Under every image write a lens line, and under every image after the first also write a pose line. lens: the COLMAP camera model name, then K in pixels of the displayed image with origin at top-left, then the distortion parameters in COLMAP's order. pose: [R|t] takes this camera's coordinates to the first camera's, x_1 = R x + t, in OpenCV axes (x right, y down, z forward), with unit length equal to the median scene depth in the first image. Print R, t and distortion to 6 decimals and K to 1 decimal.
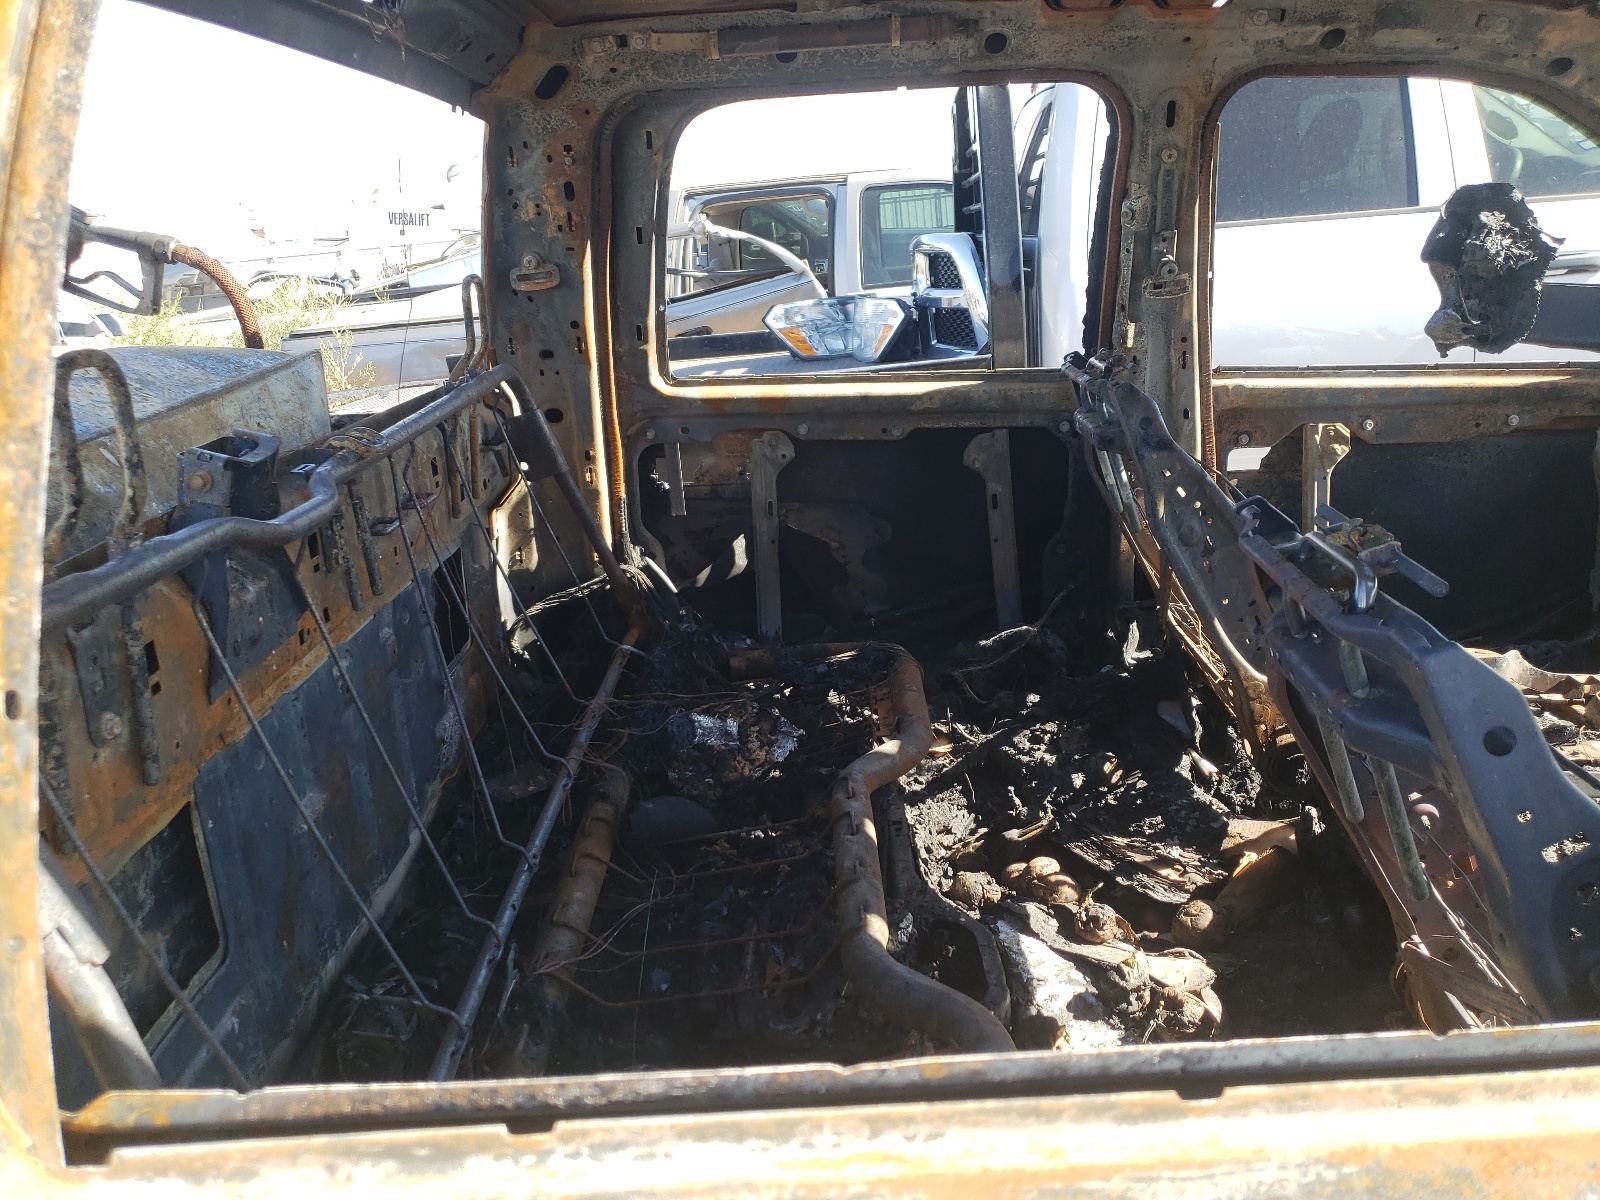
lens RADIAL K [[1223.2, 0, 710.5], [0, 1223.2, 649.4], [0, 0, 1]] dist [0.069686, -0.063535]
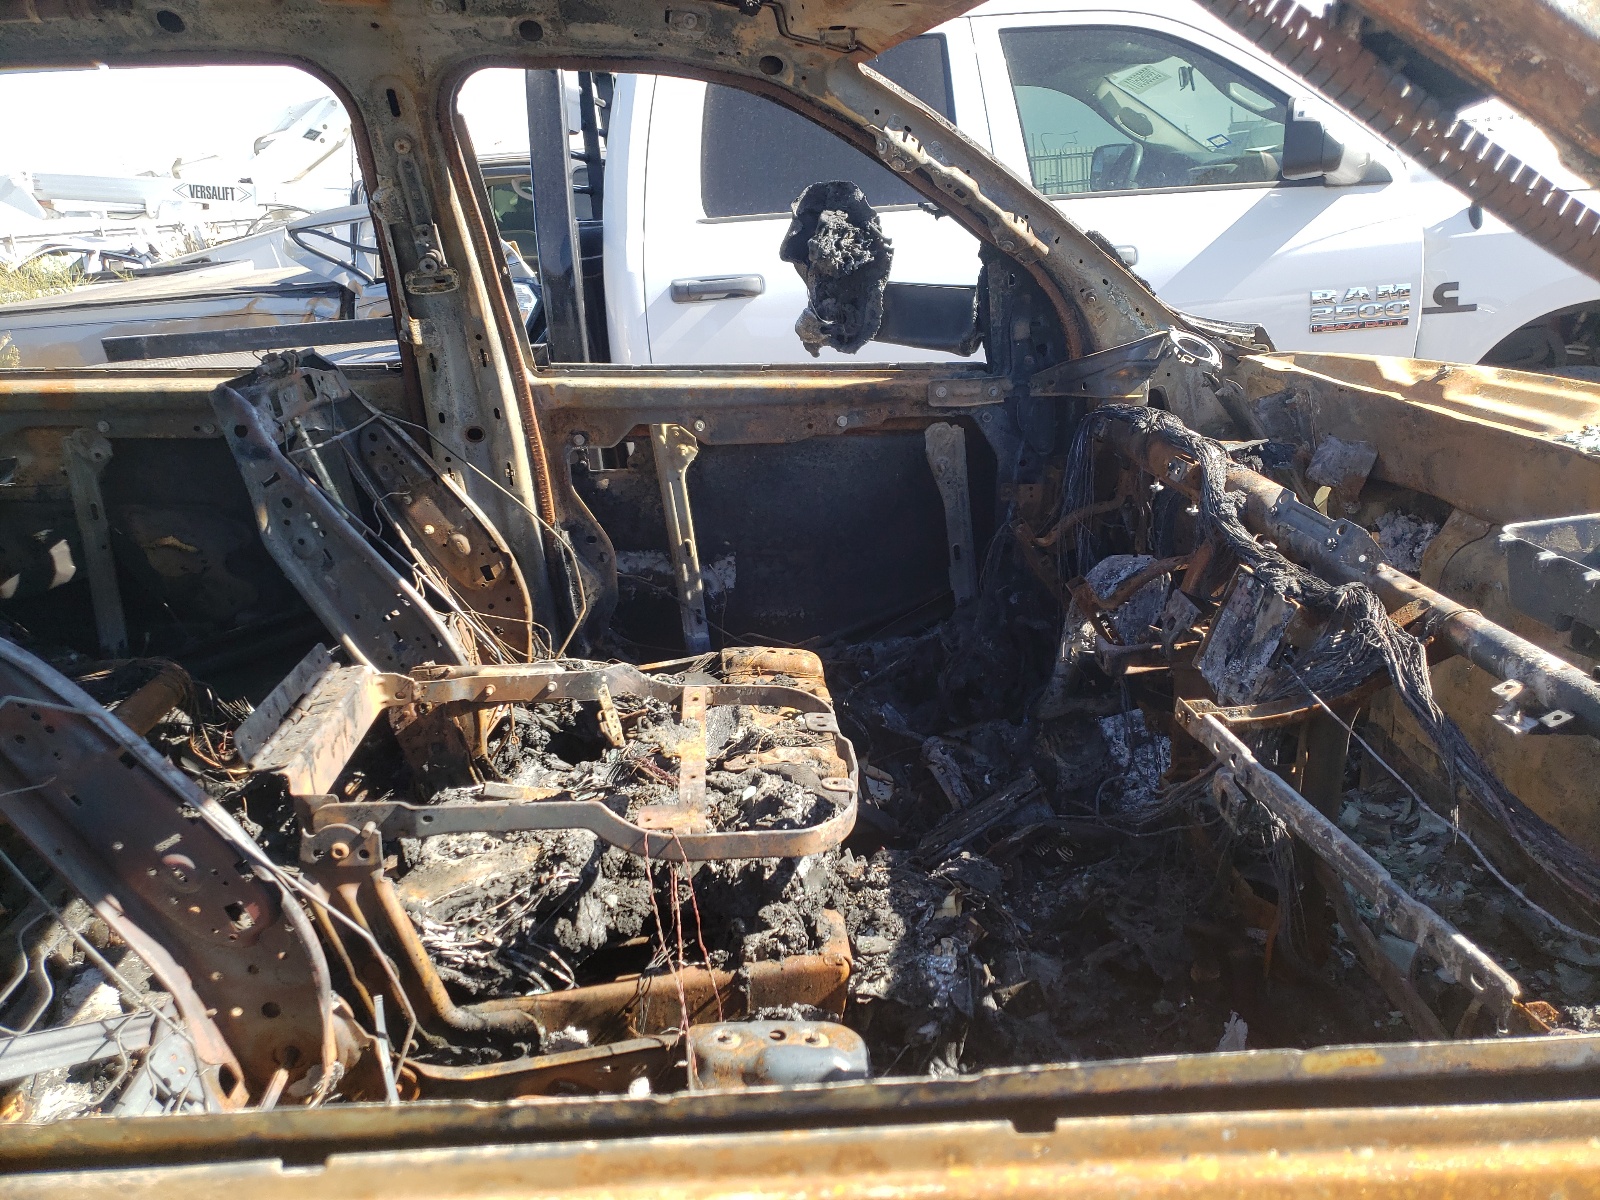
lens RADIAL K [[1231.4, 0, 801.2], [0, 1231.4, 629.9], [0, 0, 1]] dist [0.008749, -0.001580]
pose [[0.995781, -0.015873, 0.090375, 0.517570], [0.015680, 0.999873, 0.002850, -0.020661], [-0.090409, -0.001421, 0.995904, 0.022049]]
